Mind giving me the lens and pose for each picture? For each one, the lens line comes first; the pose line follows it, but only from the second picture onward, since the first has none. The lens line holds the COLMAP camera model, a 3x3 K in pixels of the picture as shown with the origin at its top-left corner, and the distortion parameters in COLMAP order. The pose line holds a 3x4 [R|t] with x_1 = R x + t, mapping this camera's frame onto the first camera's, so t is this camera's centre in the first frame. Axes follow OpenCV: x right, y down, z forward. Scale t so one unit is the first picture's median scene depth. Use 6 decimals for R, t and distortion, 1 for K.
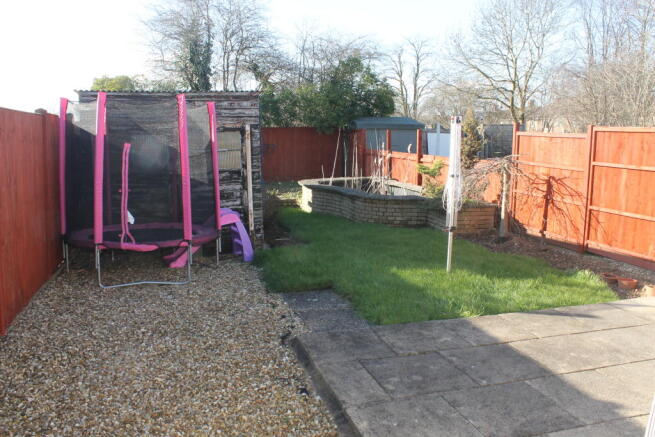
lens RADIAL K [[549.4, 0, 327.5], [0, 549.4, 218.5], [0, 0, 1]] dist [-0.103268, 0.001915]
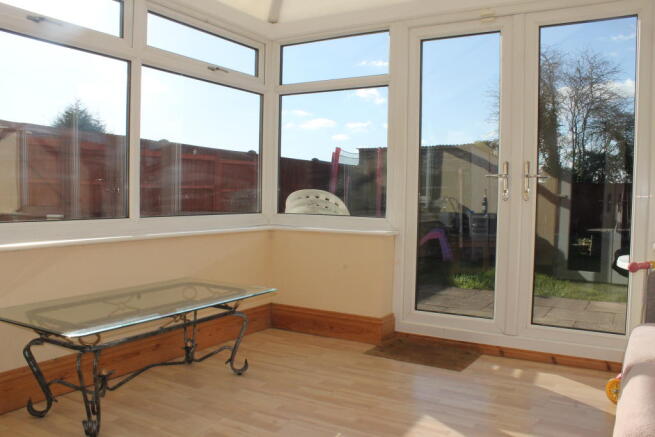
lens RADIAL K [[549.4, 0, 327.5], [0, 549.4, 218.5], [0, 0, 1]] dist [-0.103268, 0.001915]
pose [[0.680868, 0.037862, -0.731427, 0.574504], [-0.129280, 0.989195, -0.069139, 0.080391], [0.720906, 0.141633, 0.678406, -0.143116]]
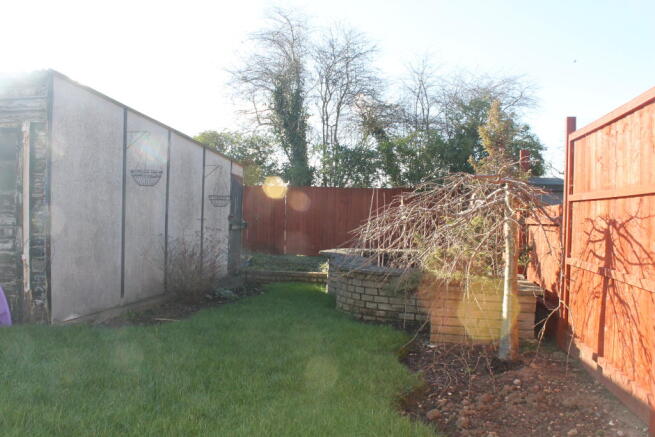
lens RADIAL K [[549.4, 0, 327.5], [0, 549.4, 218.5], [0, 0, 1]] dist [-0.103268, 0.001915]
pose [[0.903162, 0.016829, -0.428970, 0.393027], [-0.088112, 0.985225, -0.146860, -0.002420], [0.420161, 0.170436, 0.891301, 0.555796]]
